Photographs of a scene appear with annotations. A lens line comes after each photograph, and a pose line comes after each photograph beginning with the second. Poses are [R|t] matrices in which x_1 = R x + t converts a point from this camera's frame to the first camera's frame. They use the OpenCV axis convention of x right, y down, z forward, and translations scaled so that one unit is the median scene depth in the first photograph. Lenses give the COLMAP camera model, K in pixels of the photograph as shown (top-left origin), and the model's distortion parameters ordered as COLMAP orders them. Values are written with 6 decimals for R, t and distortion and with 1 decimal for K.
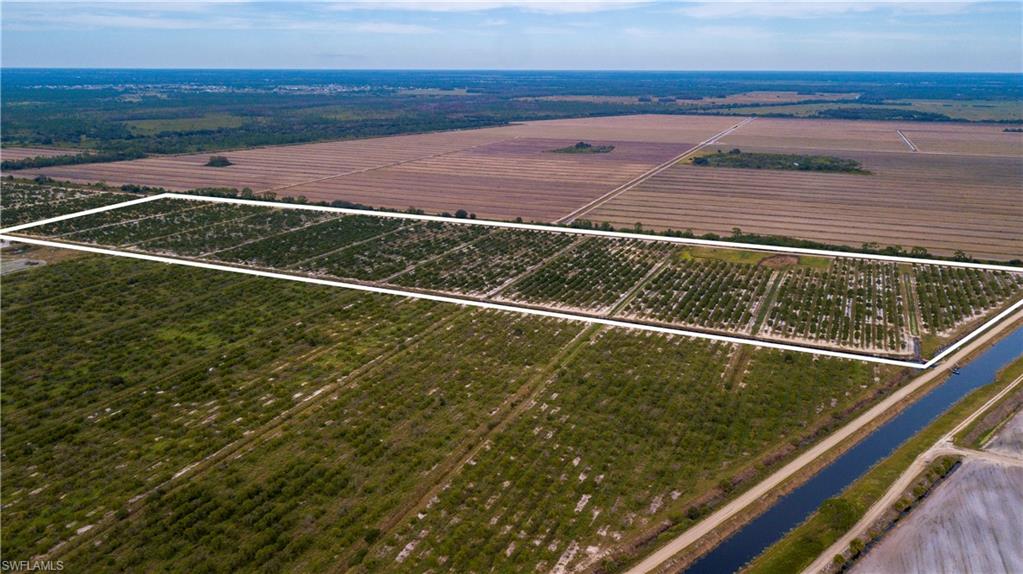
lens RADIAL K [[769.5, 0, 511.5], [0, 769.5, 287.0], [0, 0, 1]] dist [0.026070, -0.031133]
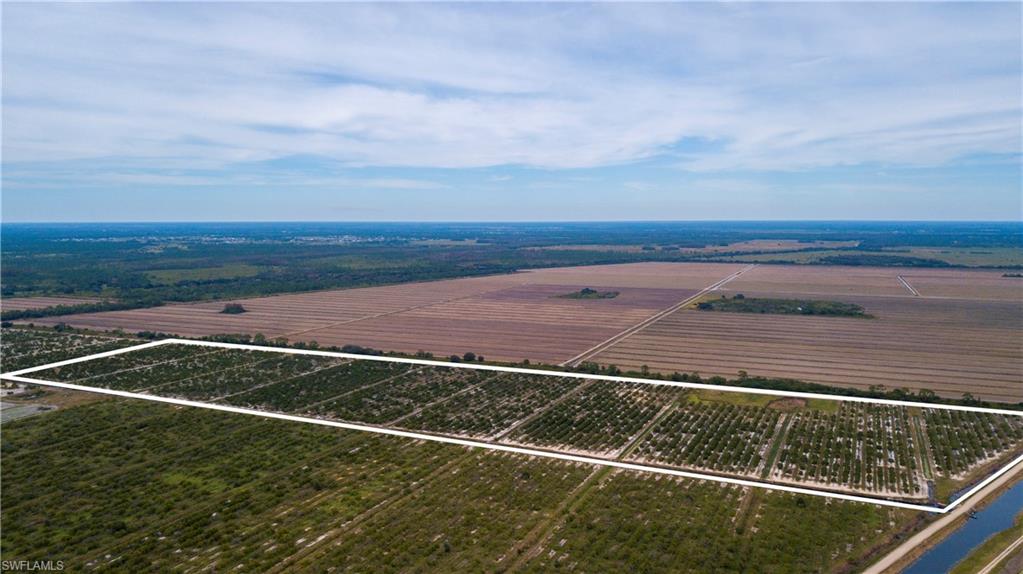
lens RADIAL K [[769.5, 0, 511.5], [0, 769.5, 287.0], [0, 0, 1]] dist [0.026070, -0.031133]
pose [[0.999923, -0.004937, -0.011412, 0.002939], [0.002706, 0.982208, -0.187777, 0.005544], [0.012136, 0.187731, 0.982145, -0.016266]]
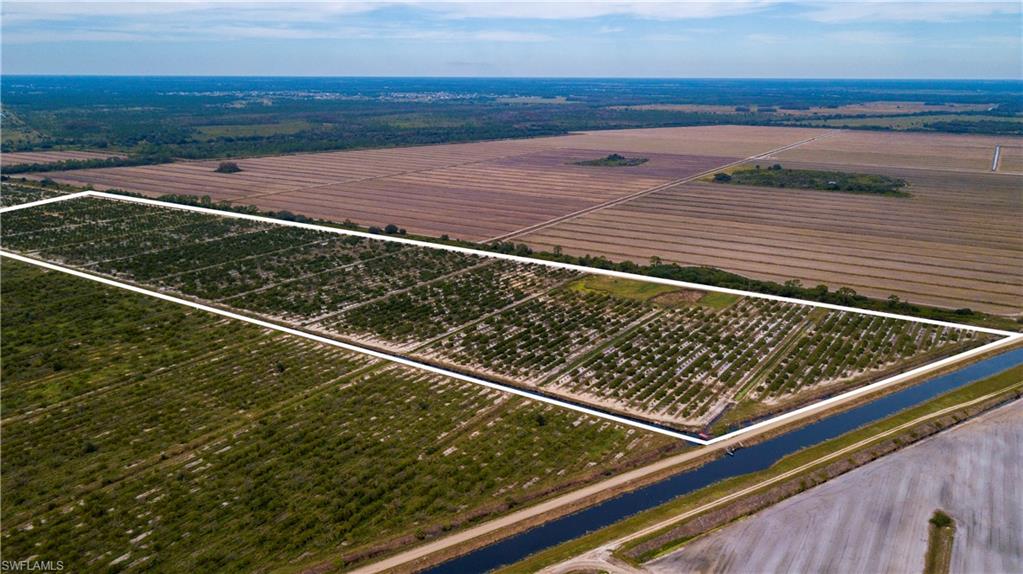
lens RADIAL K [[777.9, 0, 520.4], [0, 777.9, 284.2], [0, 0, 1]] dist [0.013282, -0.004883]
pose [[0.986753, 0.042653, -0.156523, 0.350170], [-0.045058, 0.998914, -0.011849, -0.033433], [0.155848, 0.018744, 0.987603, 0.119996]]
